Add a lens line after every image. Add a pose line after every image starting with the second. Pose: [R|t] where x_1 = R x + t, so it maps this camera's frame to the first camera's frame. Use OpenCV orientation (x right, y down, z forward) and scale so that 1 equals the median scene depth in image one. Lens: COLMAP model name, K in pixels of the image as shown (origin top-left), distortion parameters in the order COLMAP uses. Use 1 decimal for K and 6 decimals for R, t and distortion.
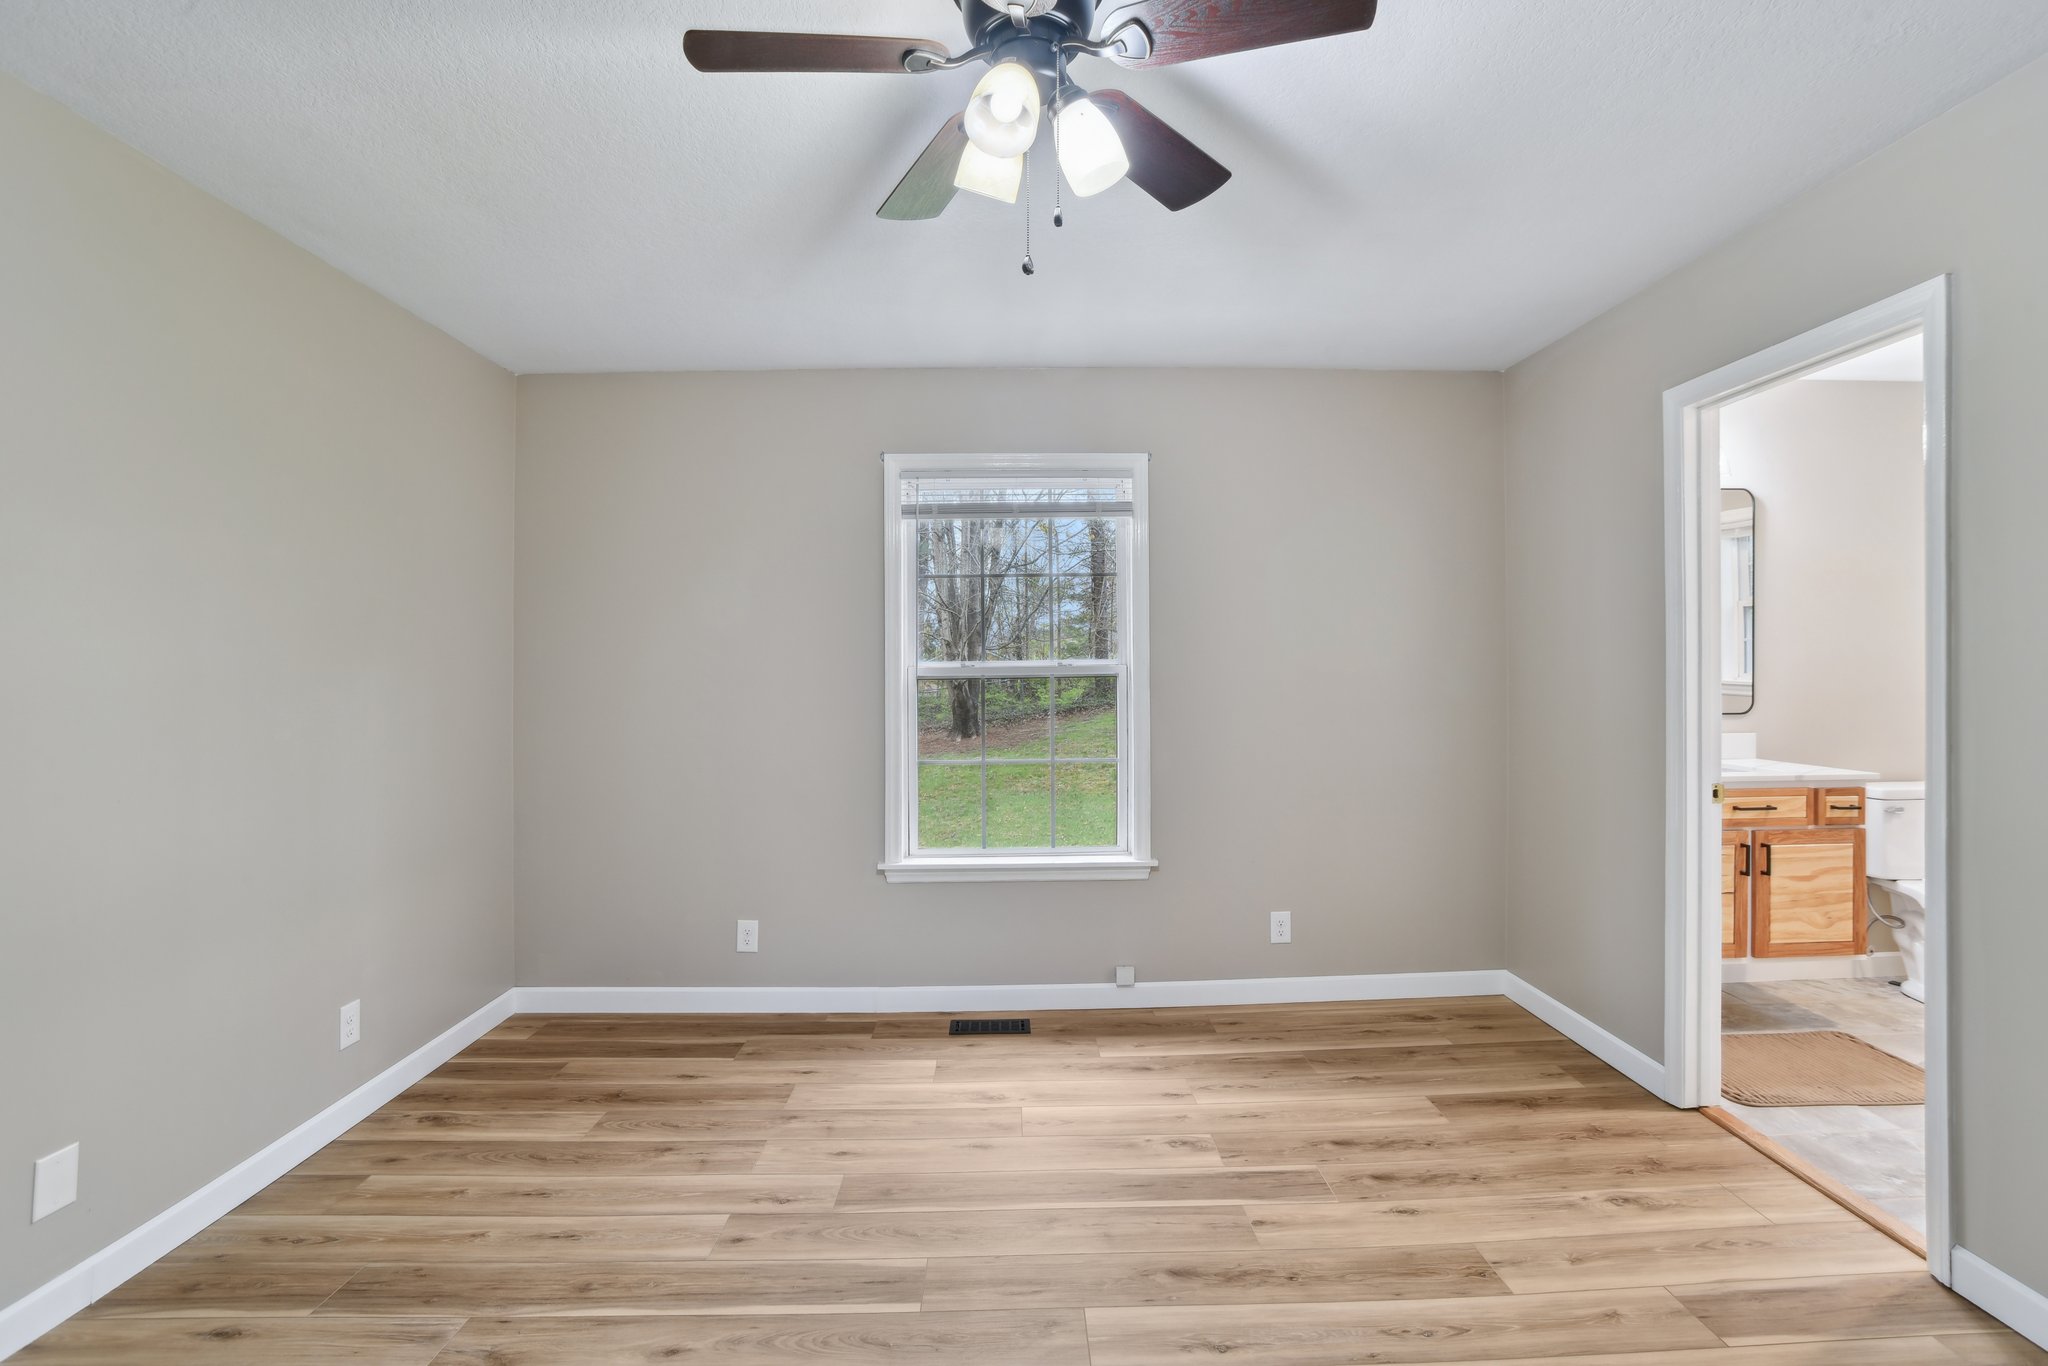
lens RADIAL K [[914.1, 0, 1039.8], [0, 914.1, 668.6], [0, 0, 1]] dist [-0.058706, 0.016758]
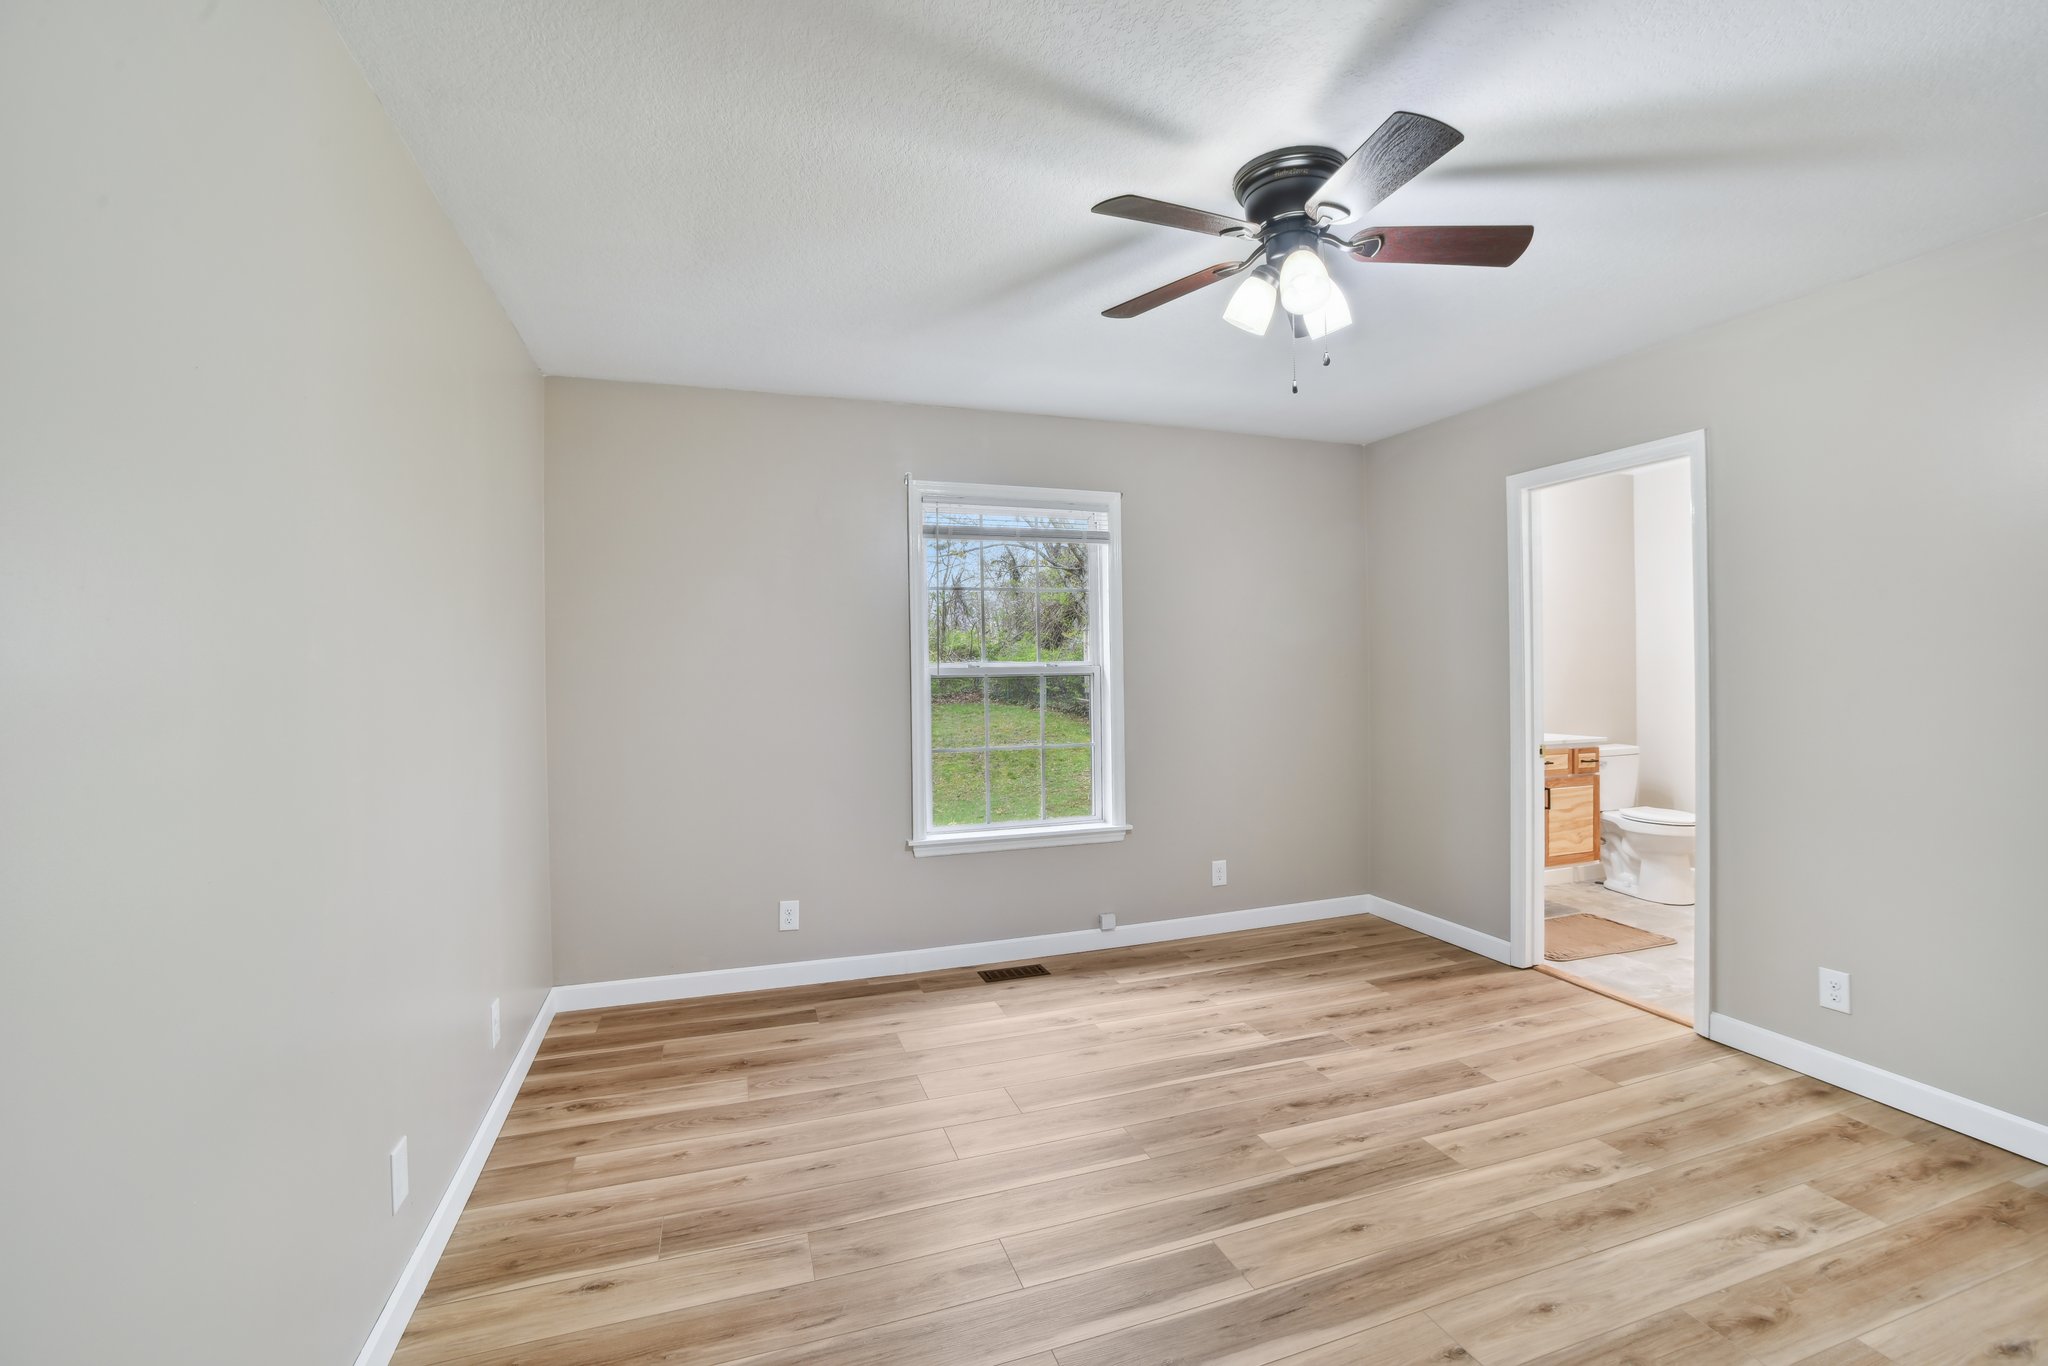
lens RADIAL K [[886.7, 0, 1027.7], [0, 886.7, 666.3], [0, 0, 1]] dist [-0.049356, 0.014999]
pose [[0.952425, -0.001407, 0.304770, -0.431470], [0.002683, 0.999989, -0.003766, 0.001050], [-0.304761, 0.004405, 0.952419, -0.109956]]
